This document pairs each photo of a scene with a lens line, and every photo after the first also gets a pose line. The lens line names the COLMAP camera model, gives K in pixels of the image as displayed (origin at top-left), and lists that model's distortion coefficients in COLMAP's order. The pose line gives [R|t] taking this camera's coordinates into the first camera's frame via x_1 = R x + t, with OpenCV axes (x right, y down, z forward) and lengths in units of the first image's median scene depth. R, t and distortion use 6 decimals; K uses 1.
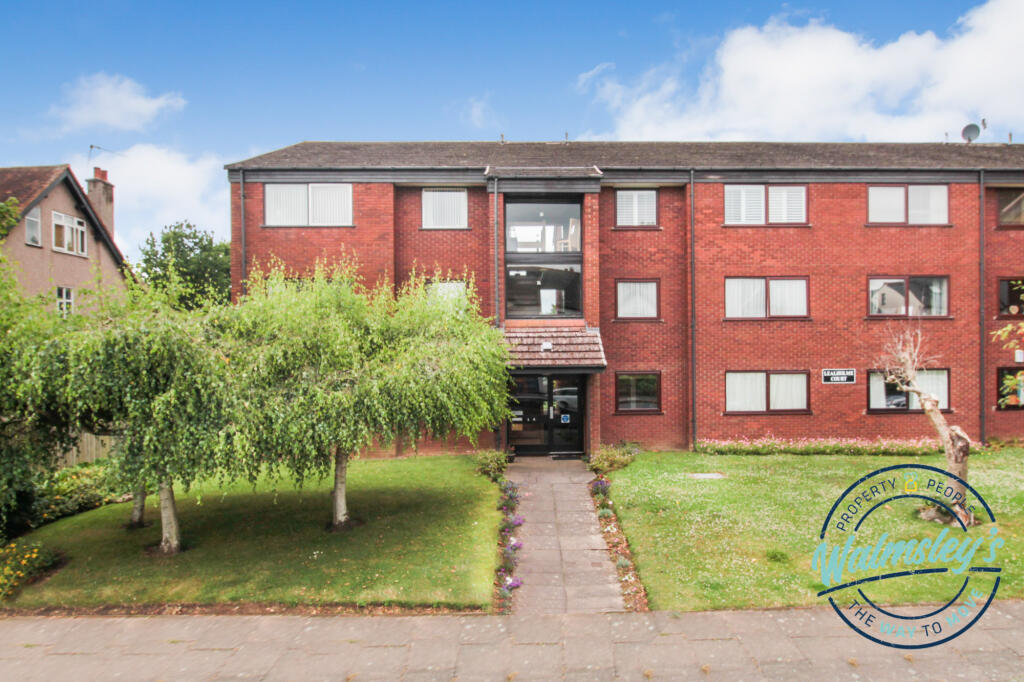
lens RADIAL K [[490.4, 0, 526.3], [0, 490.4, 349.9], [0, 0, 1]] dist [-0.018394, 0.000123]
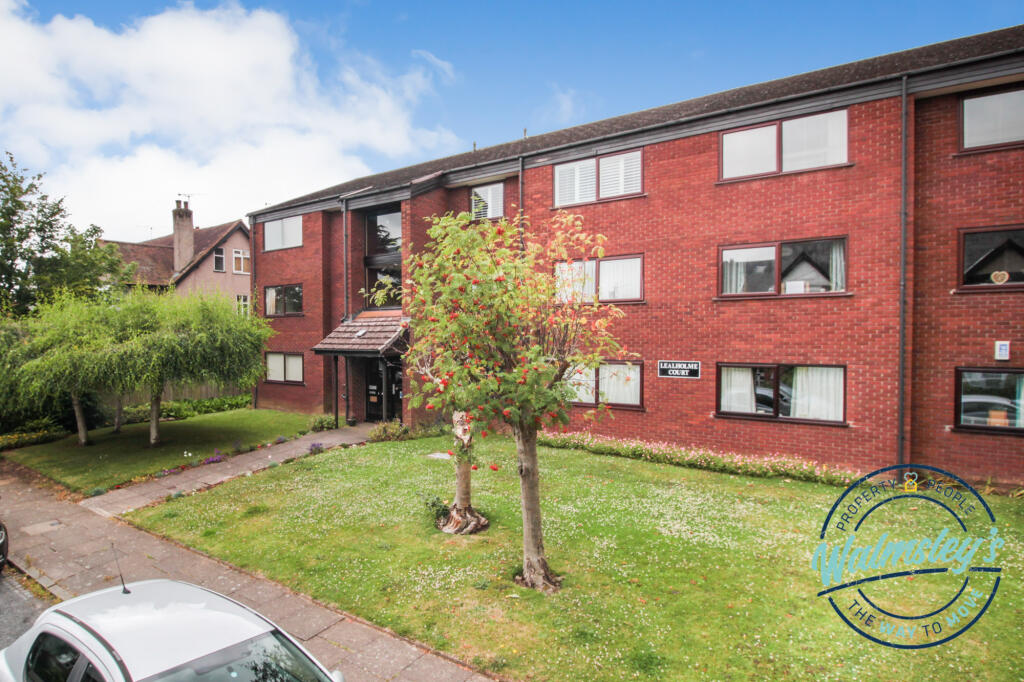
lens RADIAL K [[454.3, 0, 512.0], [0, 454.3, 341.0], [0, 0, 1]] dist [-0.022861, -0.000167]
pose [[0.864950, 0.012703, -0.501698, 0.784826], [-0.002216, 0.999767, 0.021493, -0.011403], [0.501853, -0.017479, 0.864776, 0.177616]]
